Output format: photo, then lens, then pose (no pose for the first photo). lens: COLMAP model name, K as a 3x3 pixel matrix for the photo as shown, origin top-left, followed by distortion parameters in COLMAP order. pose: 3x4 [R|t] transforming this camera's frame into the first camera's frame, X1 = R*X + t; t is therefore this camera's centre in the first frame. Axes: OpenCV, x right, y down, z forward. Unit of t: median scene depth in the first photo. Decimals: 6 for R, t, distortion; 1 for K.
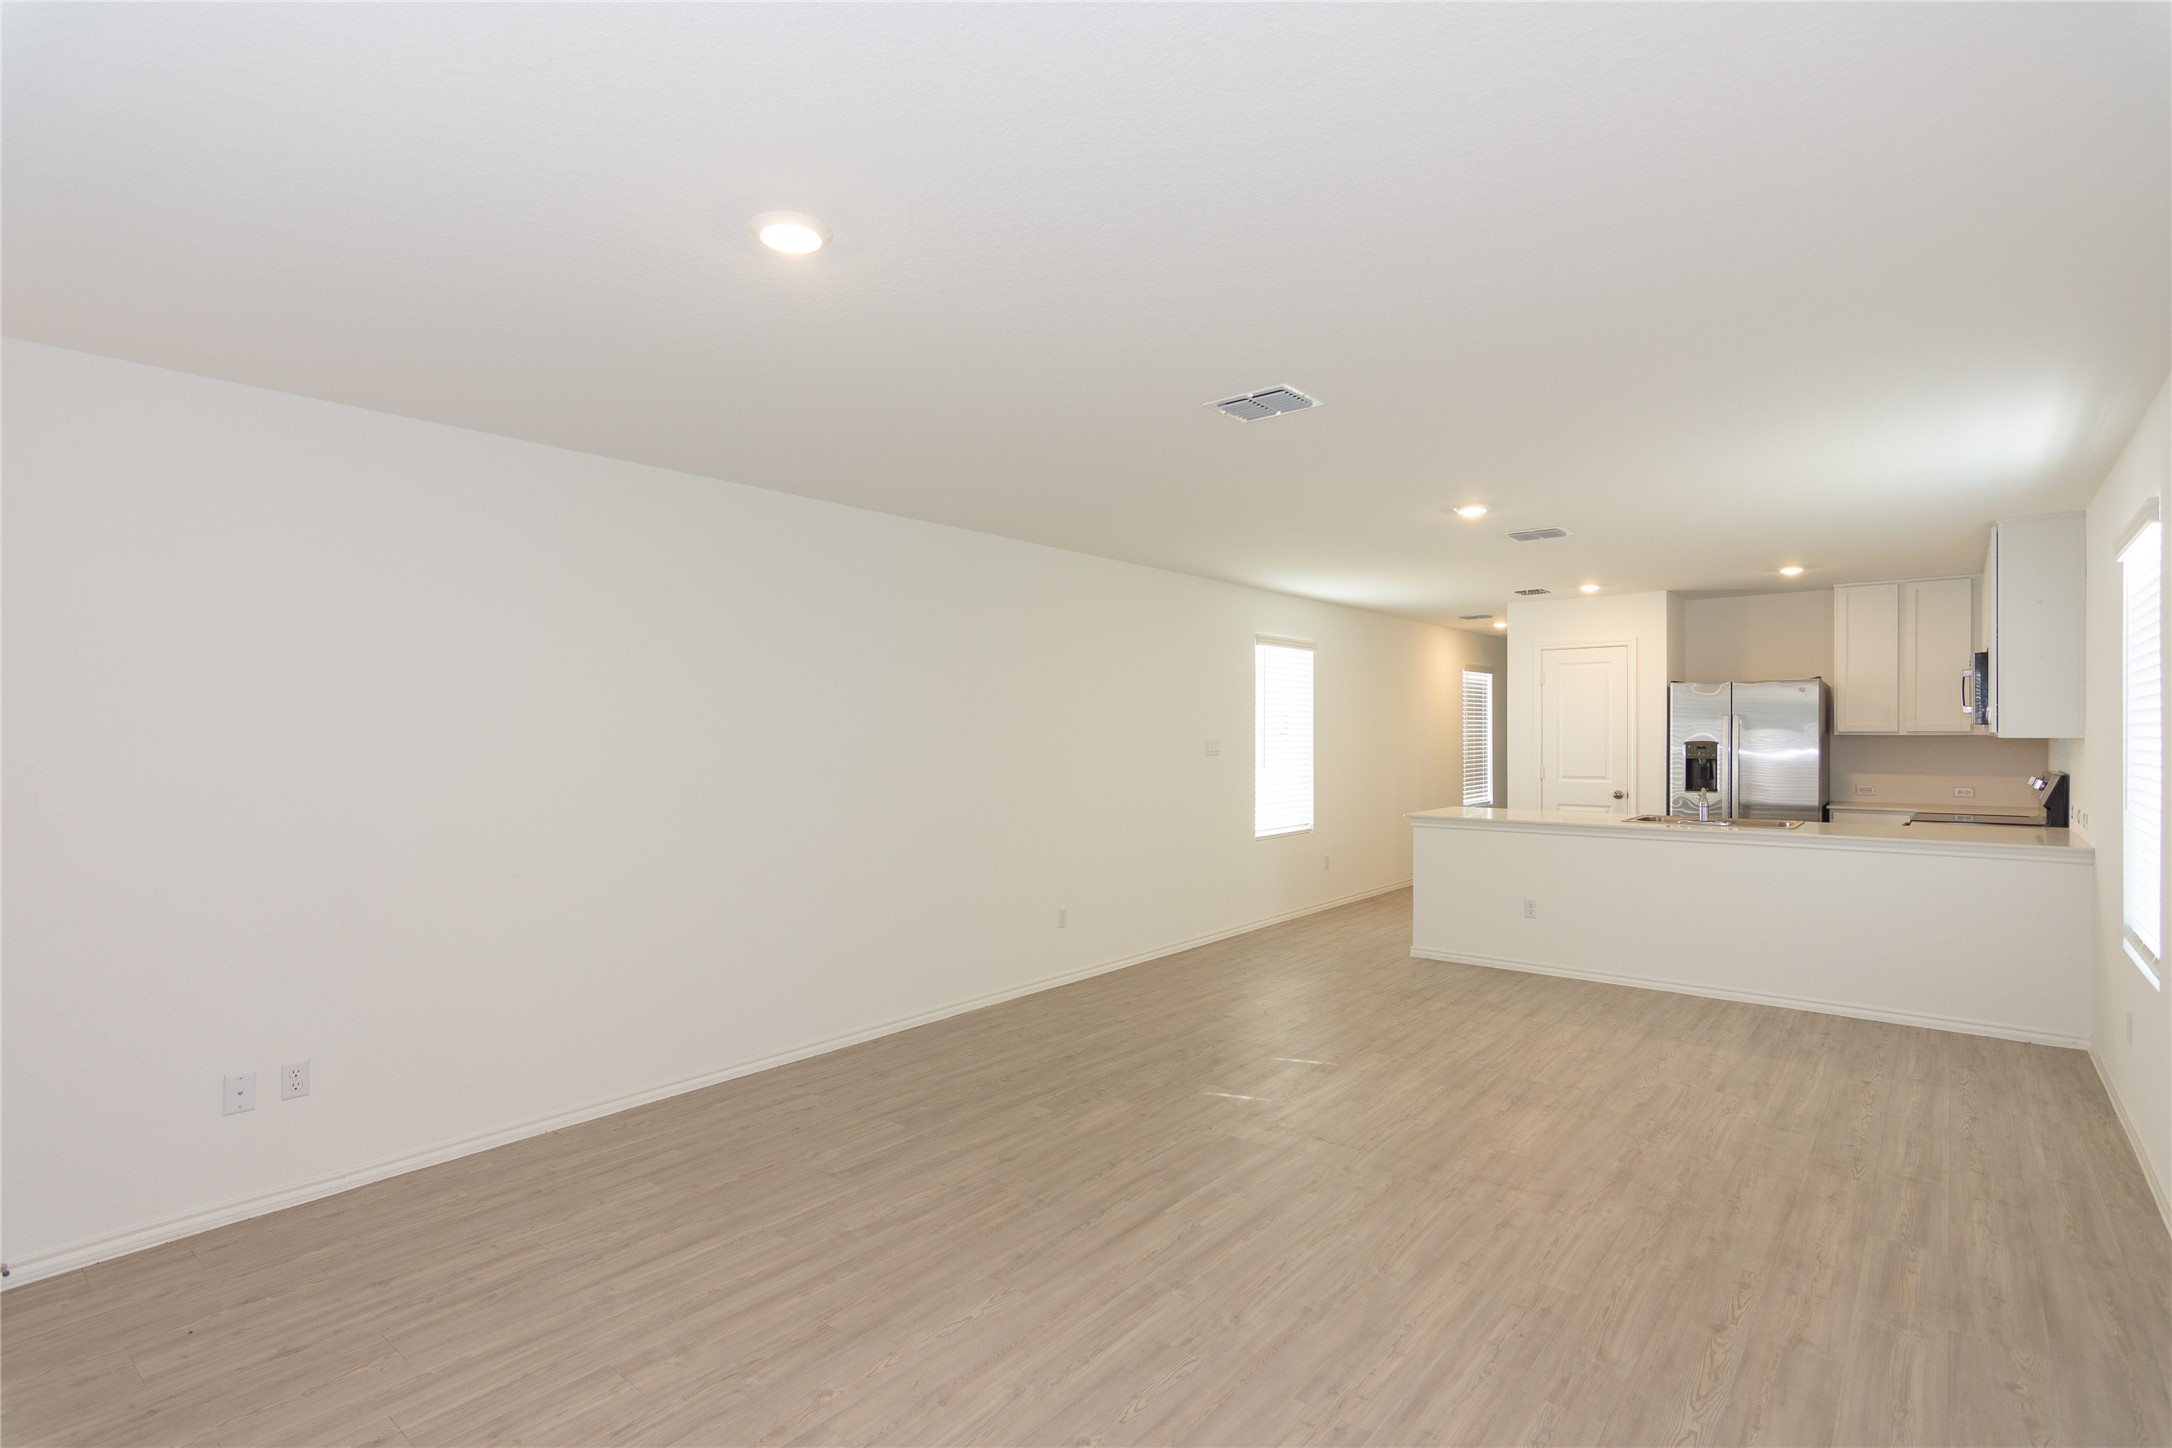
lens RADIAL K [[1049.5, 0, 1079.0], [0, 1049.5, 735.2], [0, 0, 1]] dist [-0.004784, 0.004307]
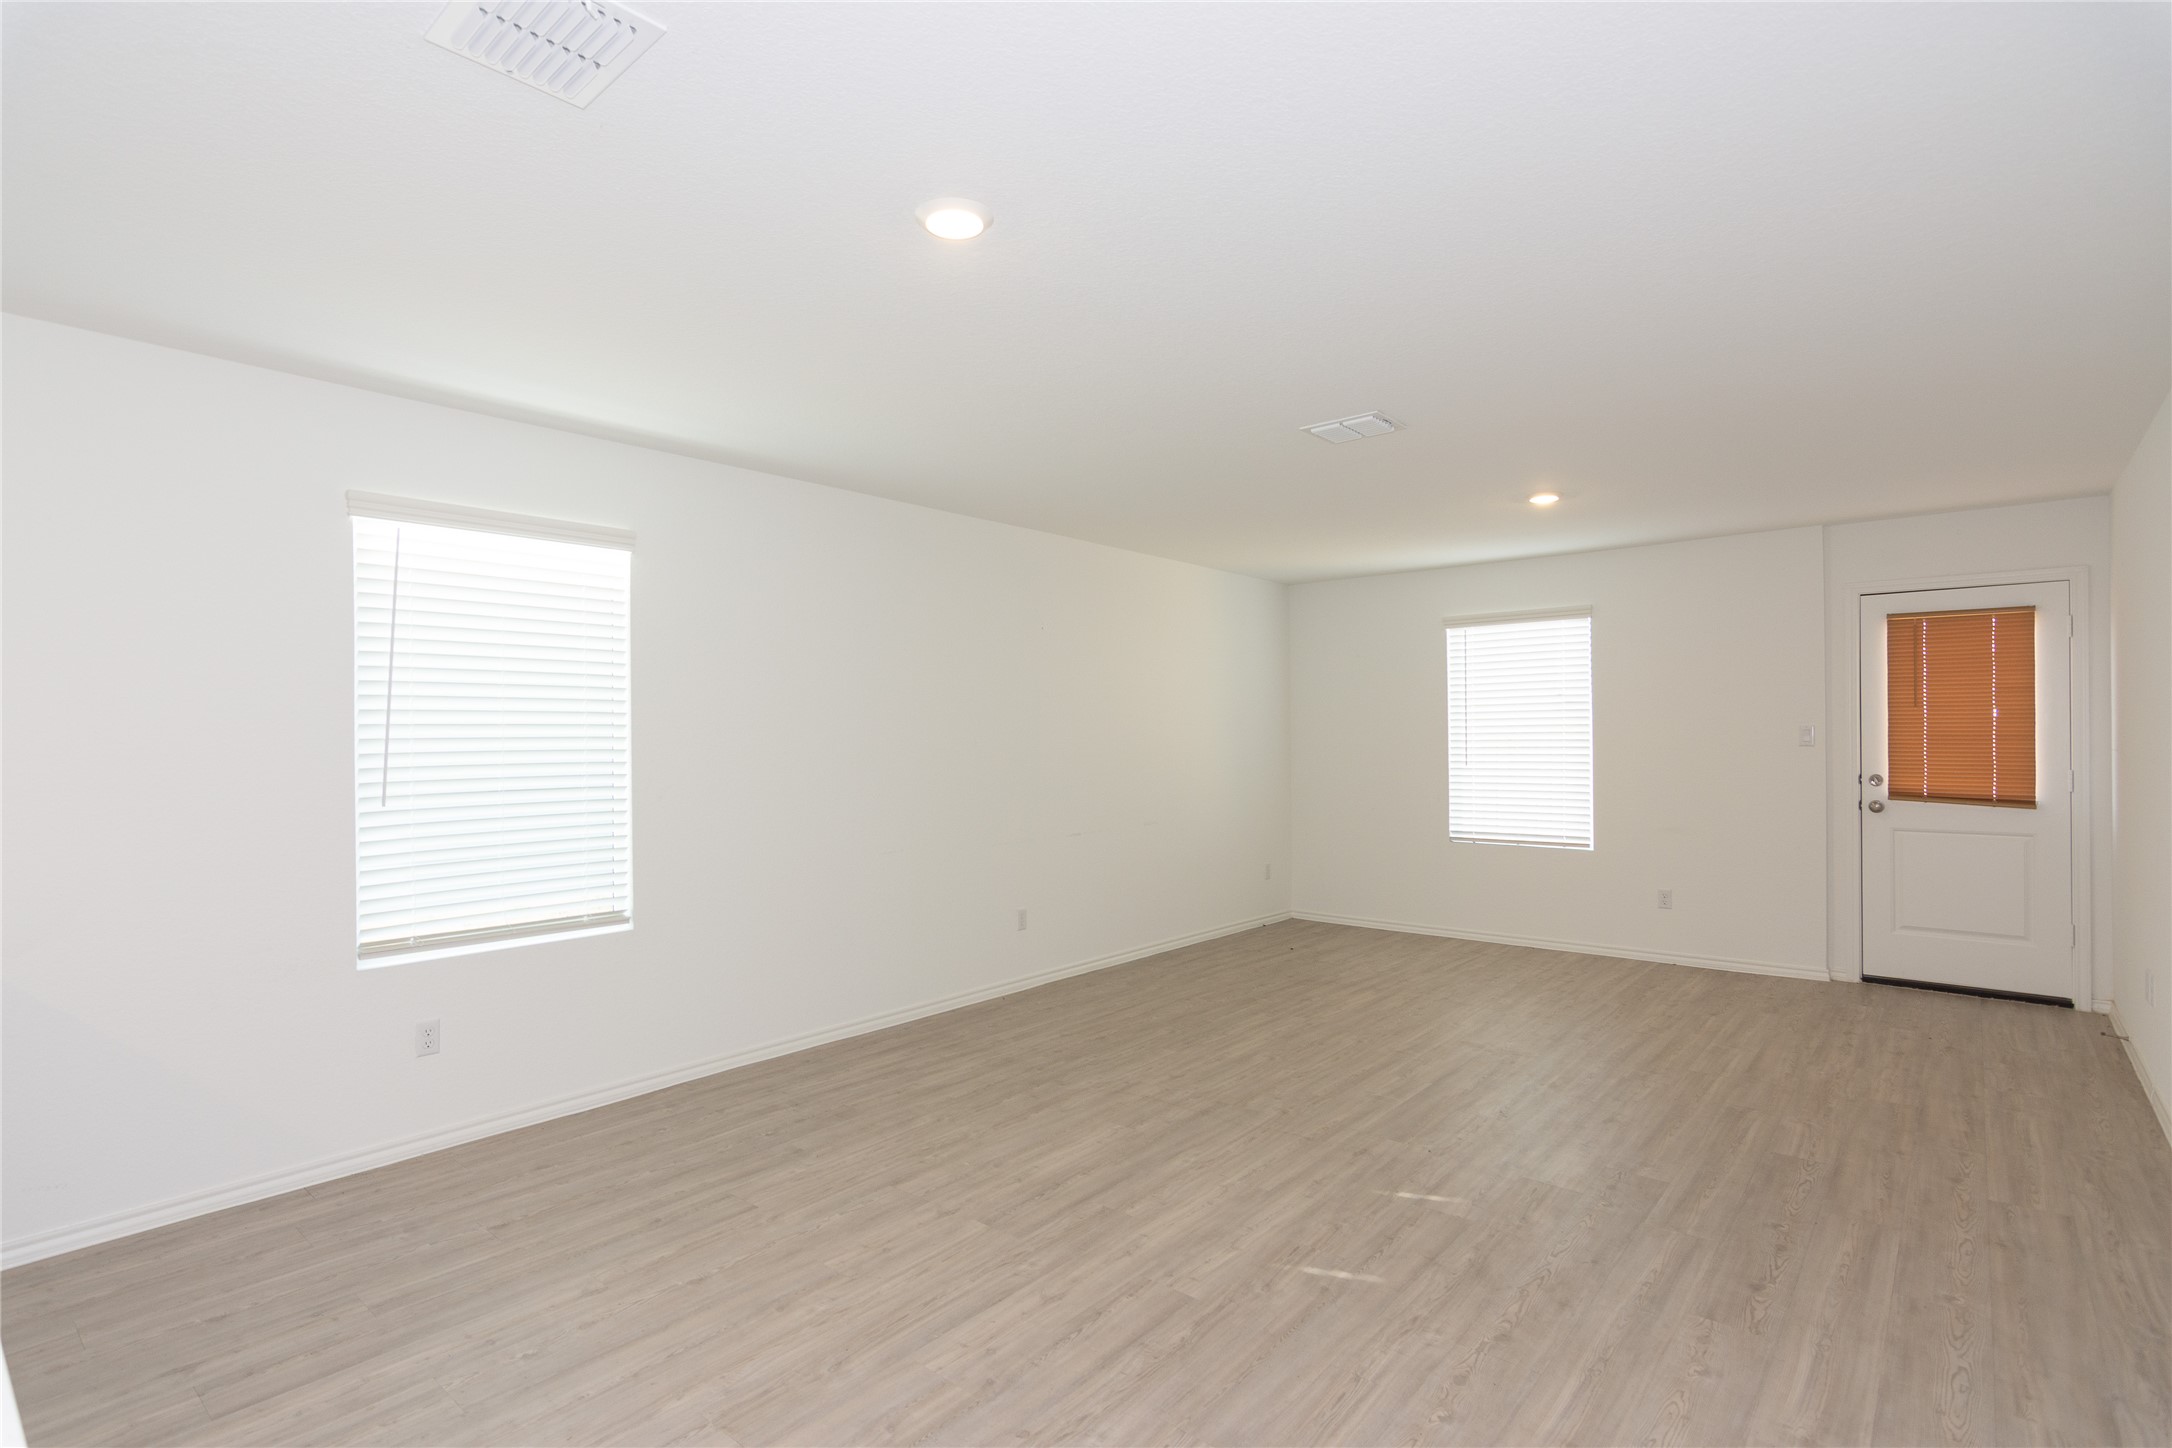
lens RADIAL K [[1049.5, 0, 1079.0], [0, 1049.5, 735.2], [0, 0, 1]] dist [-0.004784, 0.004307]
pose [[-0.999891, 0.009255, 0.011509, 0.464391], [0.009260, 0.999957, 0.000399, 0.017956], [-0.011505, 0.000506, -0.999934, 2.144790]]
